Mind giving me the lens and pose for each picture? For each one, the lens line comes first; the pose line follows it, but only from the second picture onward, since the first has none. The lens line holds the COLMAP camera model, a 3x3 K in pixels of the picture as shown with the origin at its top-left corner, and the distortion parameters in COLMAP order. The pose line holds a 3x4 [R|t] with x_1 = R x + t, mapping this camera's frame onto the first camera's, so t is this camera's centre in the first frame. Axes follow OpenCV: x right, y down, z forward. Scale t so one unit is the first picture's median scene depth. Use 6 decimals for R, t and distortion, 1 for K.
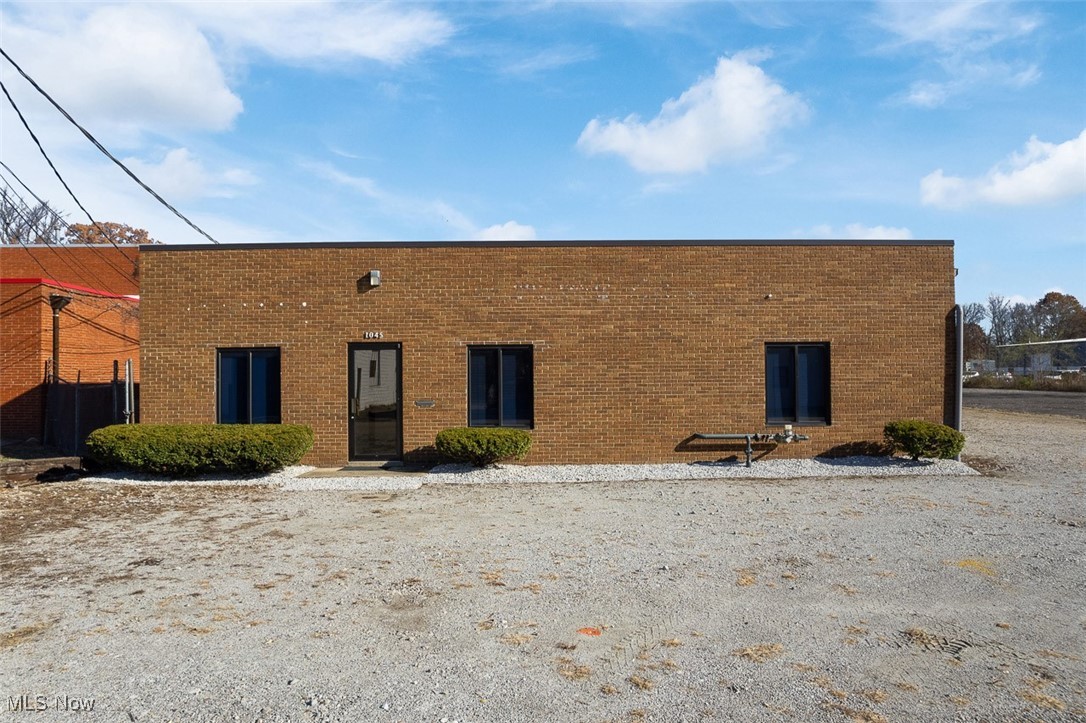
lens RADIAL K [[694.6, 0, 598.0], [0, 694.6, 382.3], [0, 0, 1]] dist [-0.000013, 0.000898]
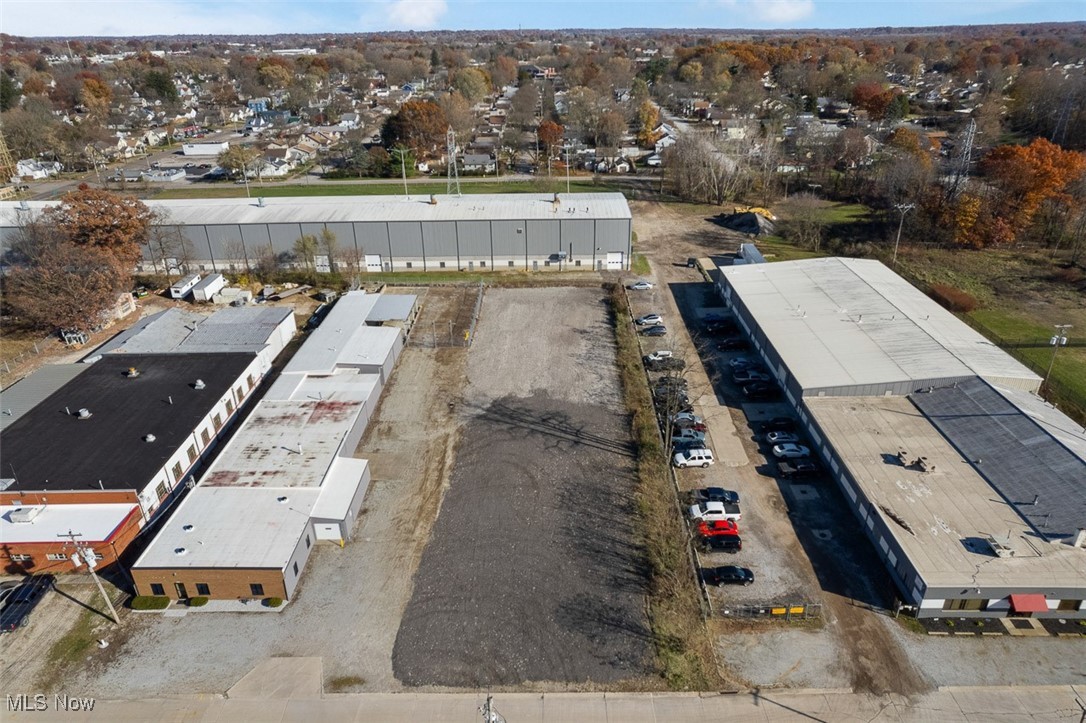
lens RADIAL K [[688.9, 0, 543.0], [0, 688.9, 361.5], [0, 0, 1]] dist [-0.073611, 0.070616]
pose [[0.999965, -0.002117, -0.008067, 2.386267], [0.005518, 0.893256, 0.449514, -3.682278], [0.006254, -0.449543, 0.893237, -2.709443]]
